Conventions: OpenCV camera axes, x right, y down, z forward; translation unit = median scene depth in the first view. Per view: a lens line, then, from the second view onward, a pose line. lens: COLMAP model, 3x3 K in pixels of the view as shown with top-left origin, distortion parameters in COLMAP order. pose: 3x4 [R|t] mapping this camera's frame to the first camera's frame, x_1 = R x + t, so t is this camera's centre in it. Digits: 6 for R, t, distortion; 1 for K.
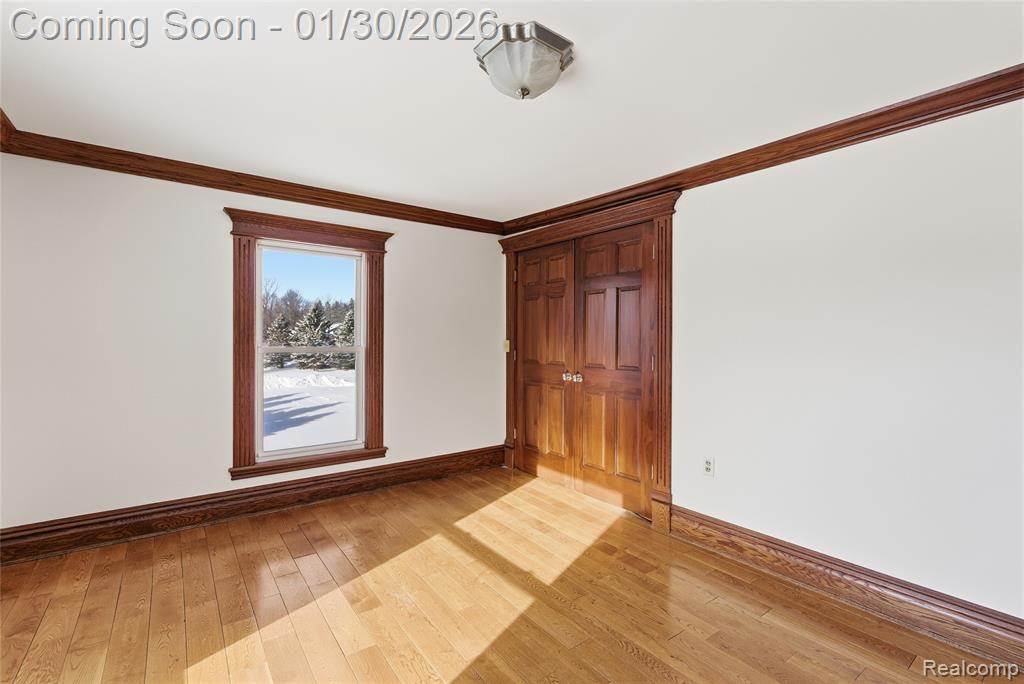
lens RADIAL K [[467.5, 0, 512.5], [0, 467.5, 339.8], [0, 0, 1]] dist [0.004980, -0.002985]
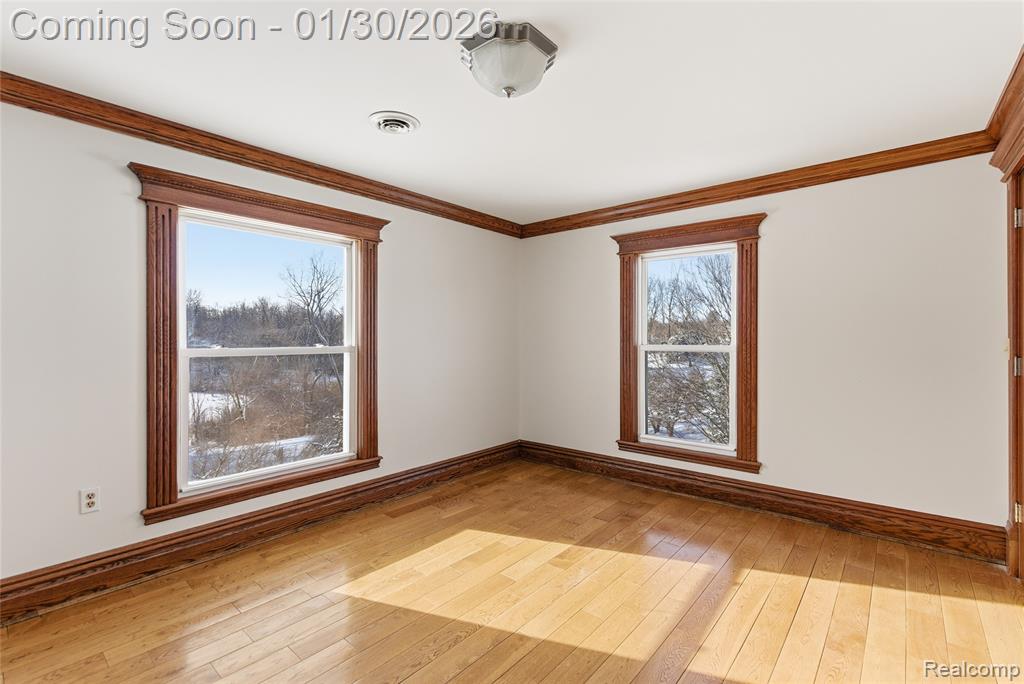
lens RADIAL K [[467.5, 0, 513.5], [0, 467.5, 346.4], [0, 0, 1]] dist [0.004980, -0.002985]
pose [[0.215610, 0.012796, -0.976396, 0.514763], [-0.002883, 0.999918, 0.012467, 0.005041], [0.976475, 0.000127, 0.215629, 0.404788]]
